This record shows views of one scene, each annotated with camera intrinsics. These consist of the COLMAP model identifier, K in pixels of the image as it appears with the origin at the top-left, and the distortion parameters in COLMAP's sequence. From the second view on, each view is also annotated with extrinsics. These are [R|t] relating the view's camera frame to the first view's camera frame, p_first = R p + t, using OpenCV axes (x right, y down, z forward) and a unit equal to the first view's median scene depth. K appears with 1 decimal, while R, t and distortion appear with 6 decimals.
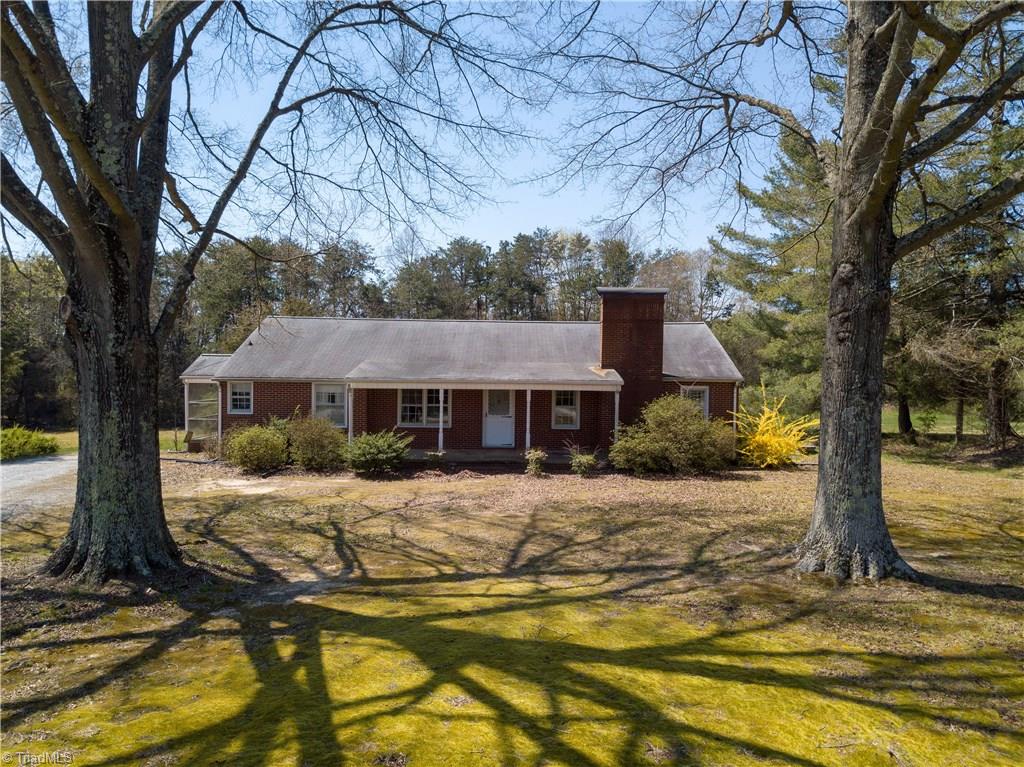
lens RADIAL K [[801.0, 0, 512.0], [0, 801.0, 383.5], [0, 0, 1]] dist [-0.003947, 0.000143]
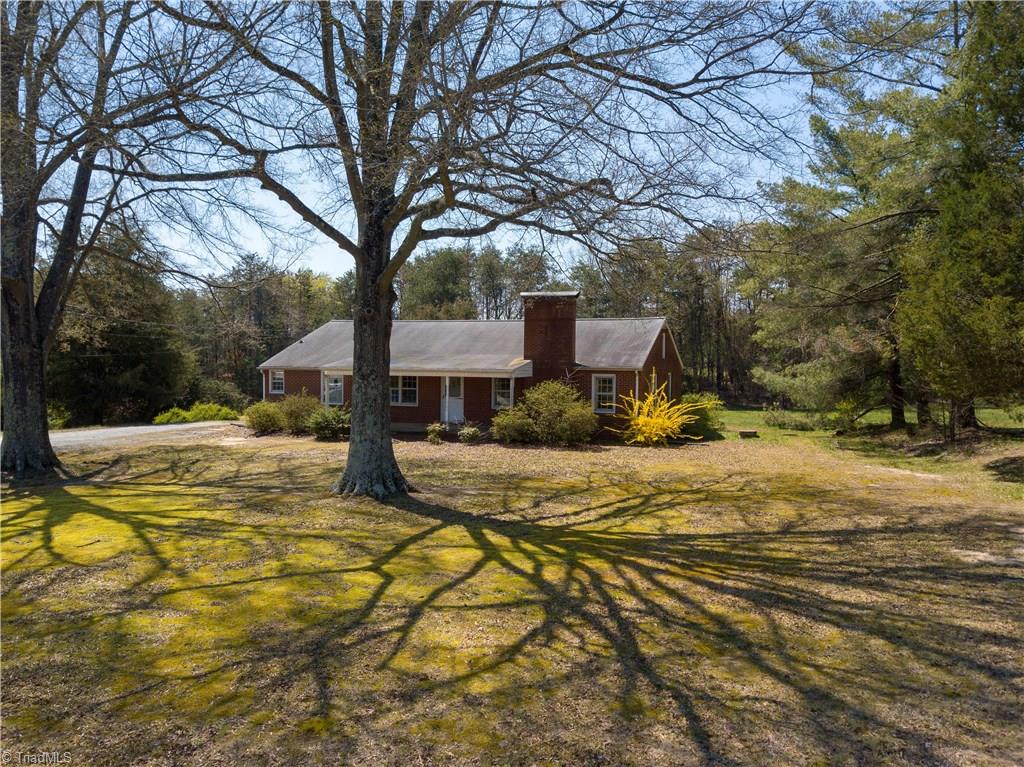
lens RADIAL K [[801.0, 0, 512.0], [0, 801.0, 383.5], [0, 0, 1]] dist [-0.003947, 0.000143]
pose [[0.933003, 0.006647, -0.359808, 0.531819], [-0.002855, 0.999935, 0.011069, 0.004351], [0.359858, -0.009300, 0.932961, -0.137574]]
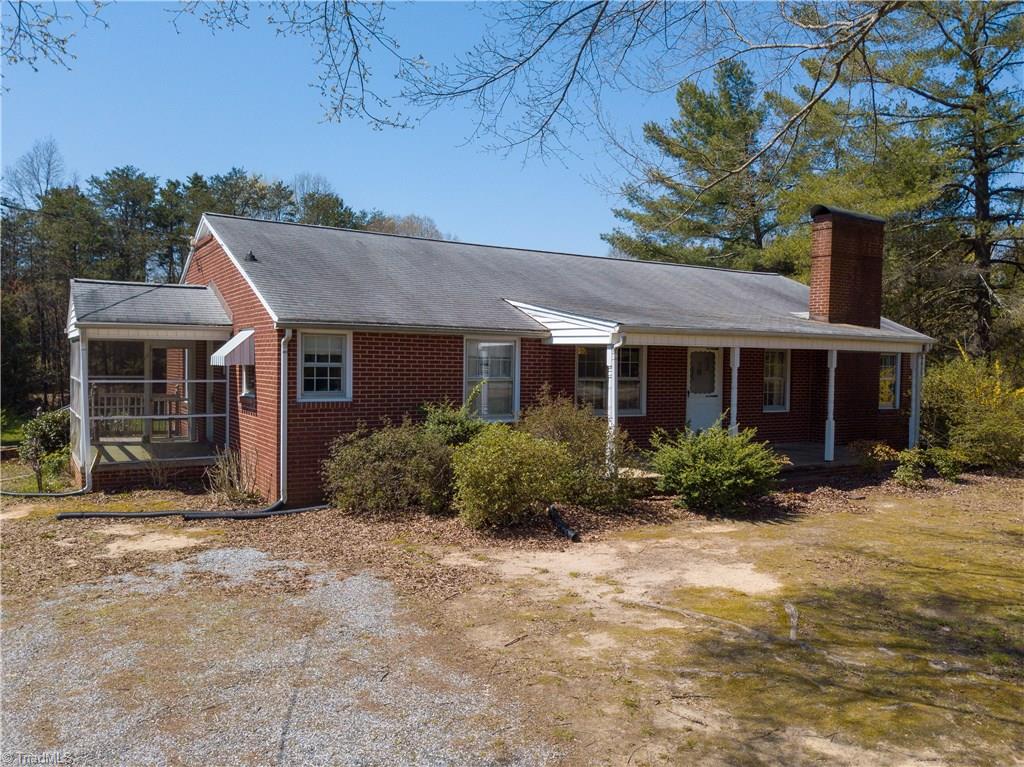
lens RADIAL K [[801.0, 0, 512.0], [0, 801.0, 383.5], [0, 0, 1]] dist [-0.003947, 0.000143]
pose [[0.843281, -0.014919, 0.537265, -0.494024], [0.006519, 0.999825, 0.017530, 0.020259], [-0.537433, -0.011280, 0.843231, 0.556106]]
